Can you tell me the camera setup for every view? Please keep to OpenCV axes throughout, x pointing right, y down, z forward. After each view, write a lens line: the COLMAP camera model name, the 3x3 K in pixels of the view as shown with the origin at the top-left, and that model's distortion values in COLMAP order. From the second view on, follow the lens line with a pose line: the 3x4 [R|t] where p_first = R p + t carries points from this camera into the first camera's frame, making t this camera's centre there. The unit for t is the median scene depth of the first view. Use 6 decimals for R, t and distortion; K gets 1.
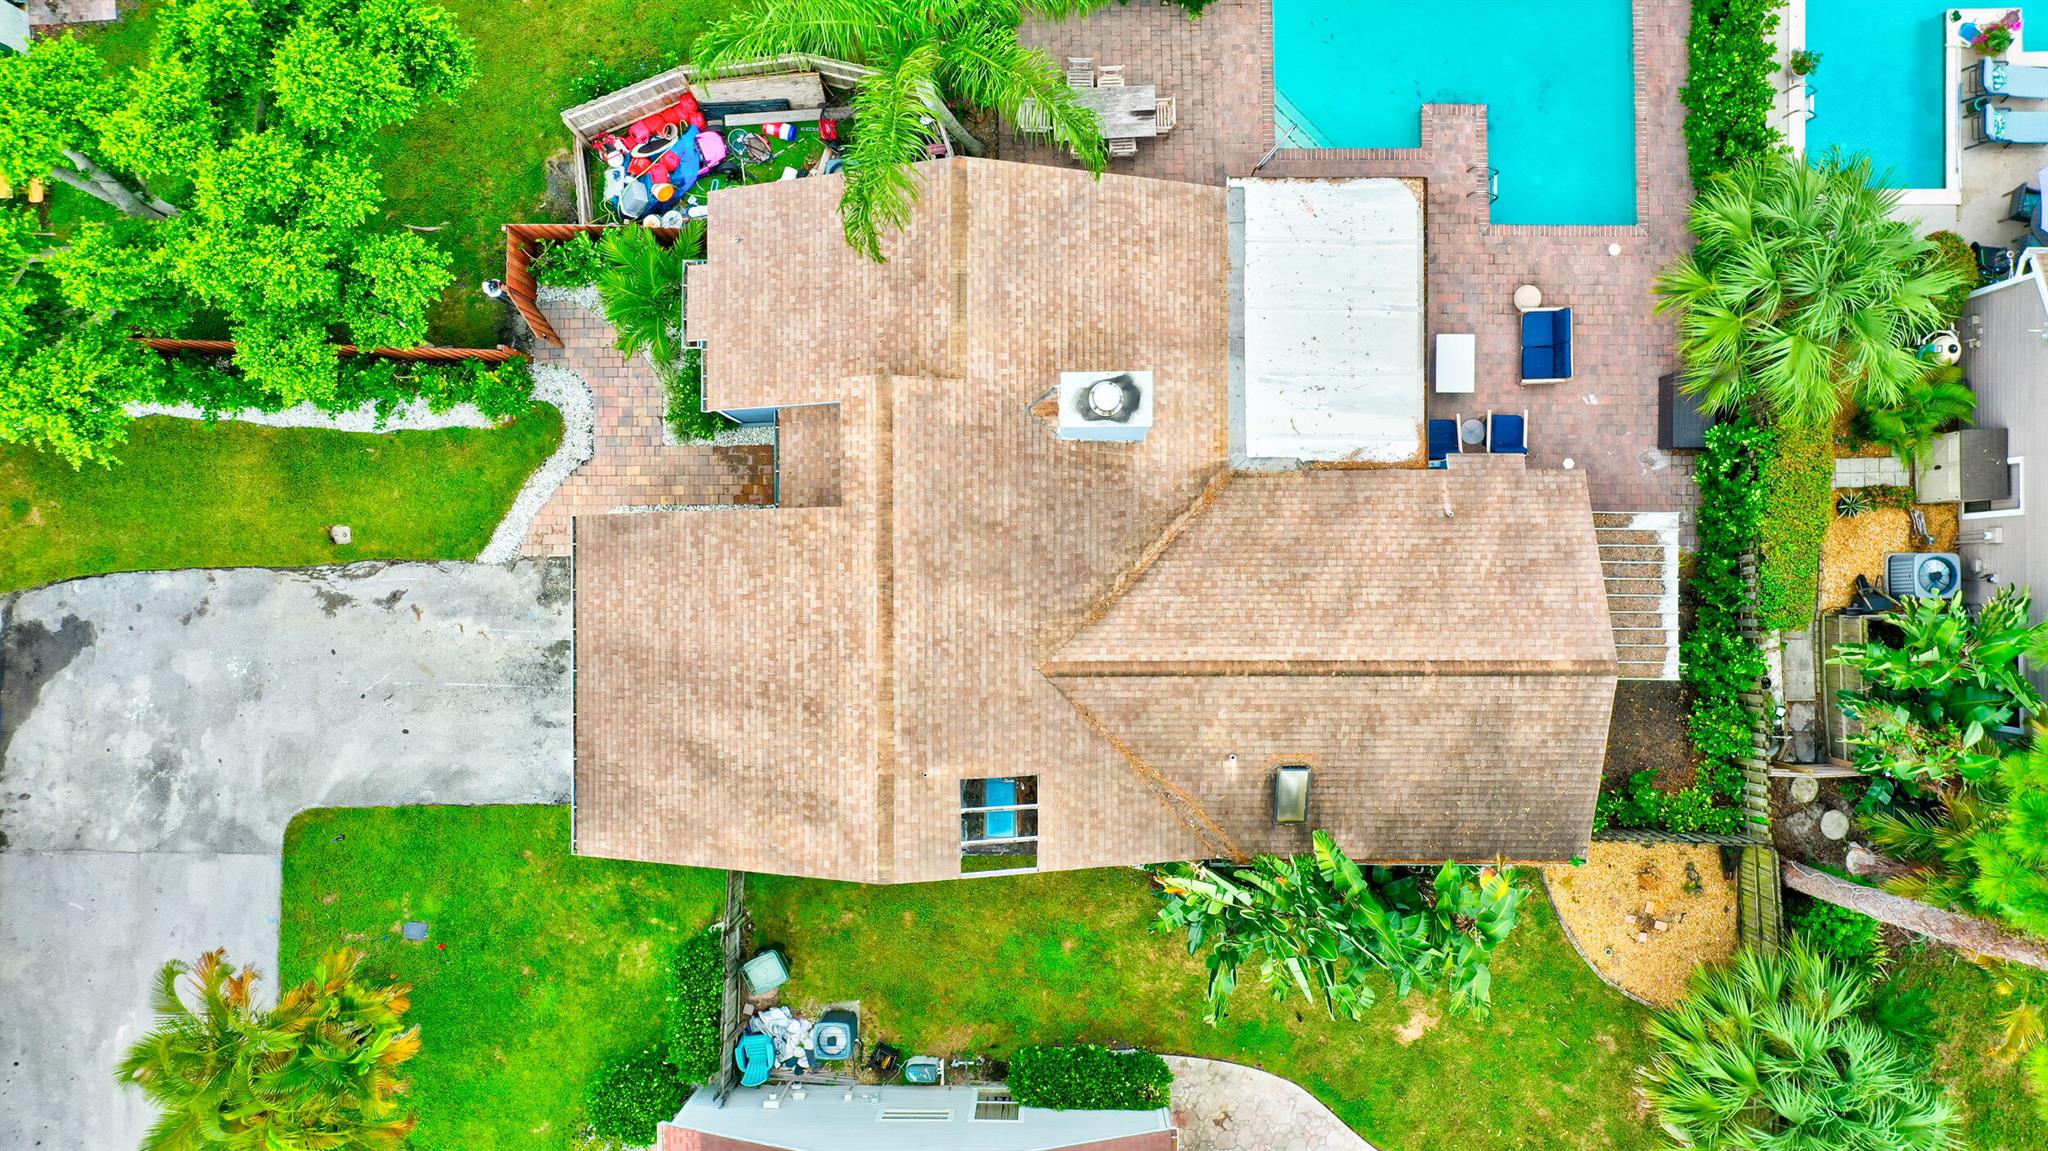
lens RADIAL K [[1653.1, 0, 1022.6], [0, 1653.1, 578.5], [0, 0, 1]] dist [0.001338, -0.008425]
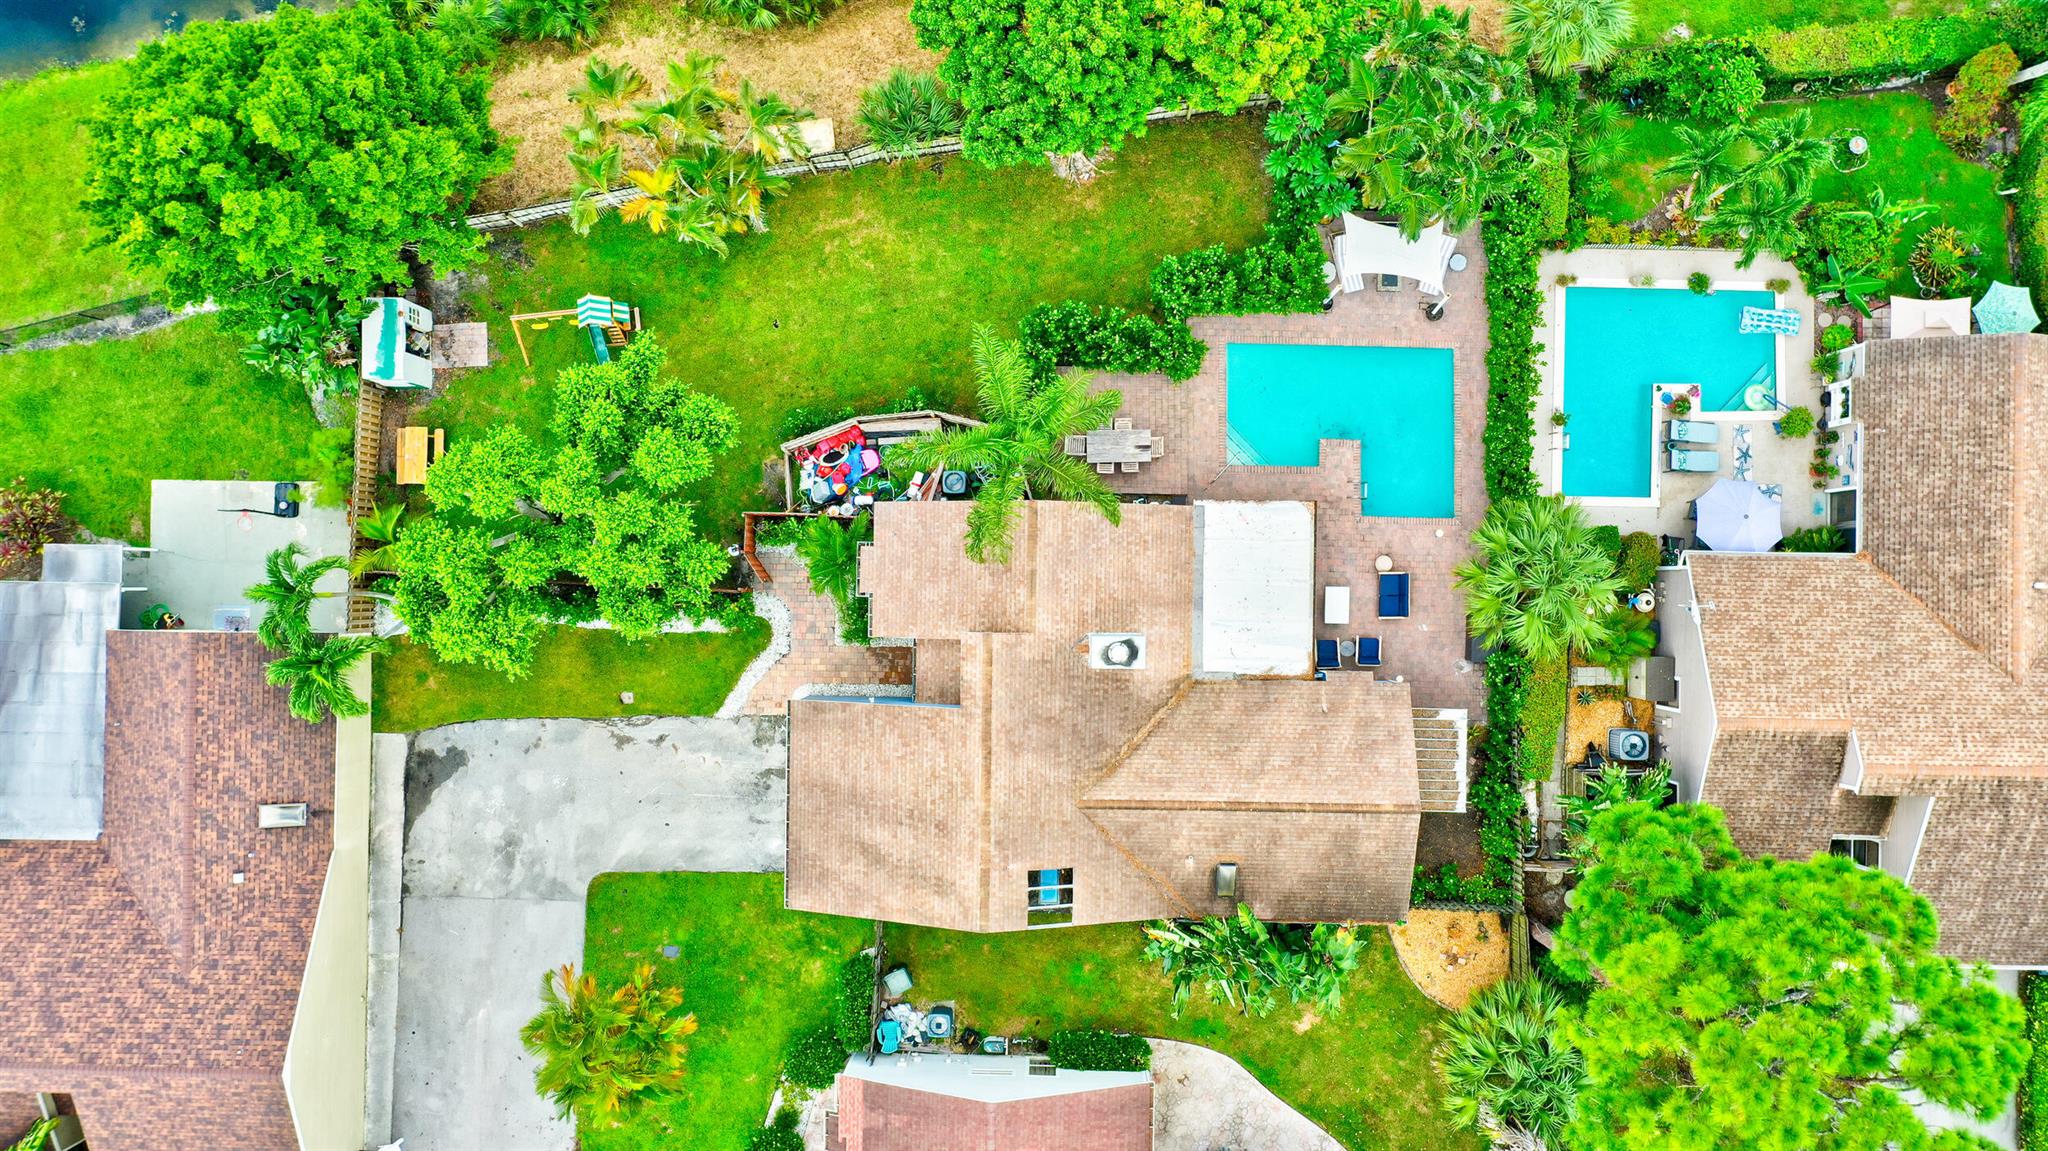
lens RADIAL K [[1653.1, 0, 1021.4], [0, 1653.1, 575.6], [0, 0, 1]] dist [0.001338, -0.008425]
pose [[0.999876, 0.015740, 0.000399, -0.043357], [-0.015739, 0.999876, -0.000878, -0.154968], [-0.000413, 0.000872, 1.000000, -0.598239]]
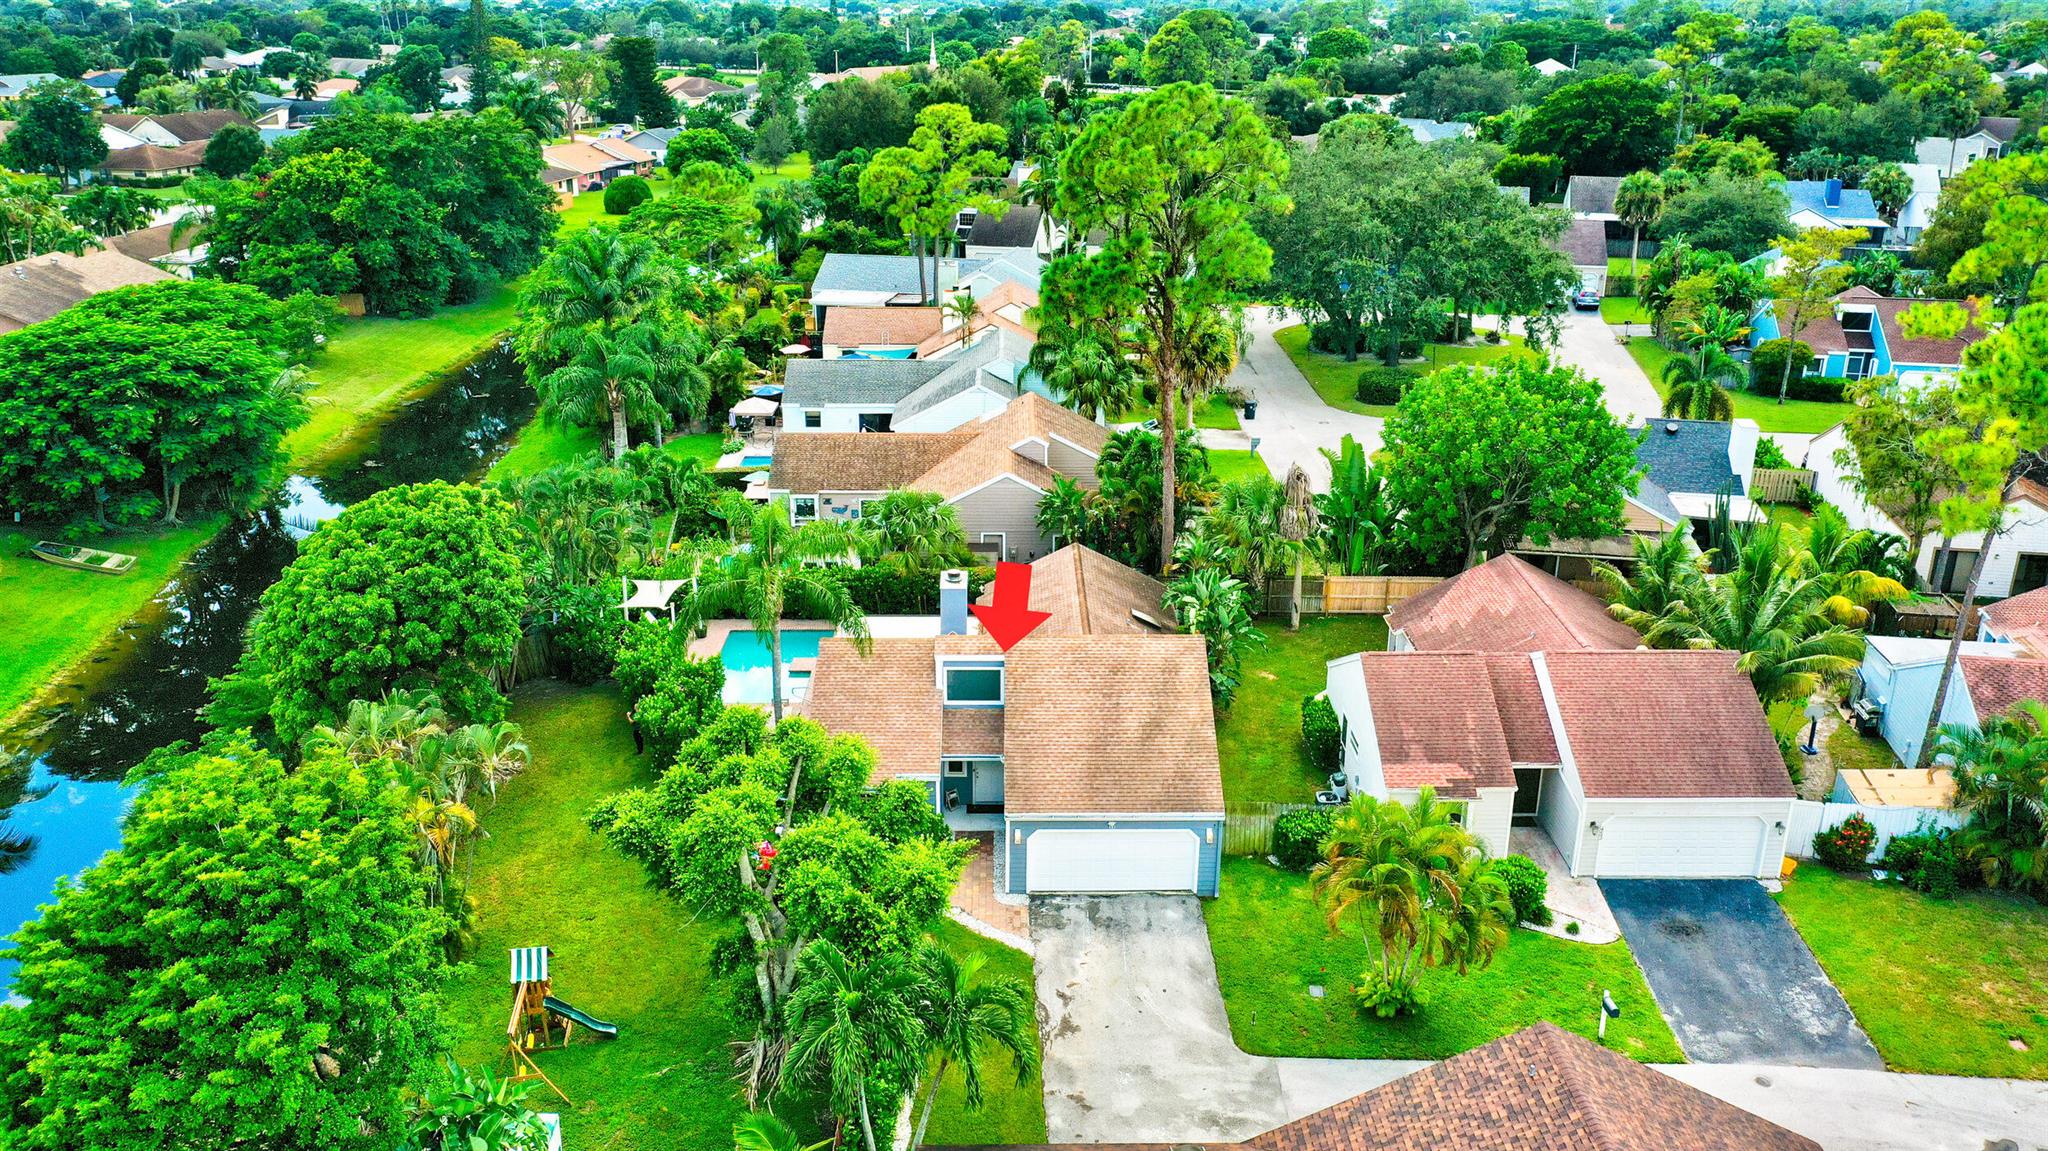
lens RADIAL K [[1653.1, 0, 1024.6], [0, 1653.1, 578.3], [0, 0, 1]] dist [0.001338, -0.008425]
pose [[-0.009315, -0.318376, 0.947919, -1.585307], [0.999895, 0.007588, 0.012374, -0.038668], [-0.011132, 0.947934, 0.318272, 0.287811]]
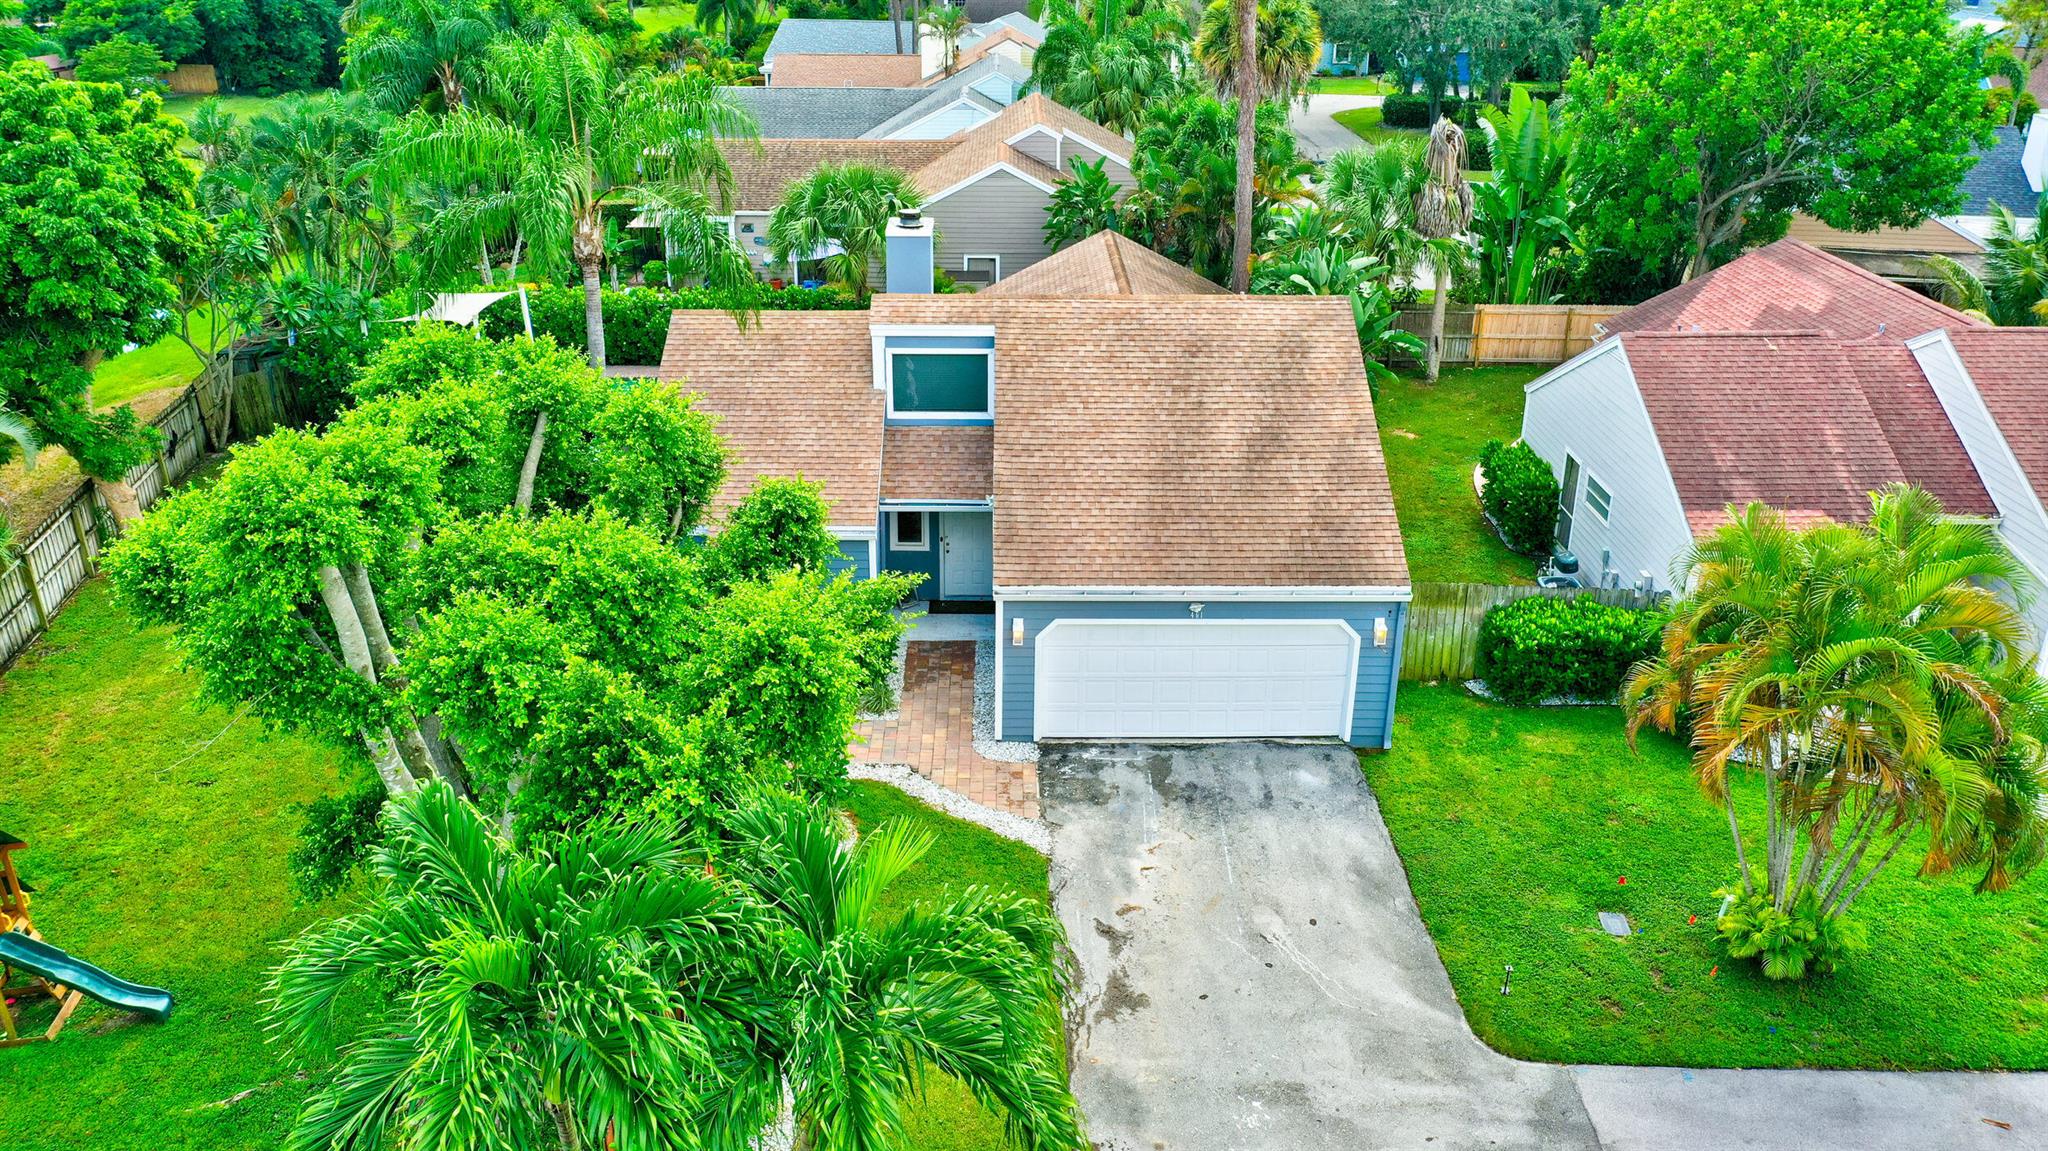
lens RADIAL K [[1653.1, 0, 1023.5], [0, 1653.1, 577.7], [0, 0, 1]] dist [0.001338, -0.008425]
pose [[-0.009177, -0.360825, 0.932589, -0.977232], [0.999868, 0.009193, 0.013396, -0.032867], [-0.013407, 0.932588, 0.360693, 0.671406]]
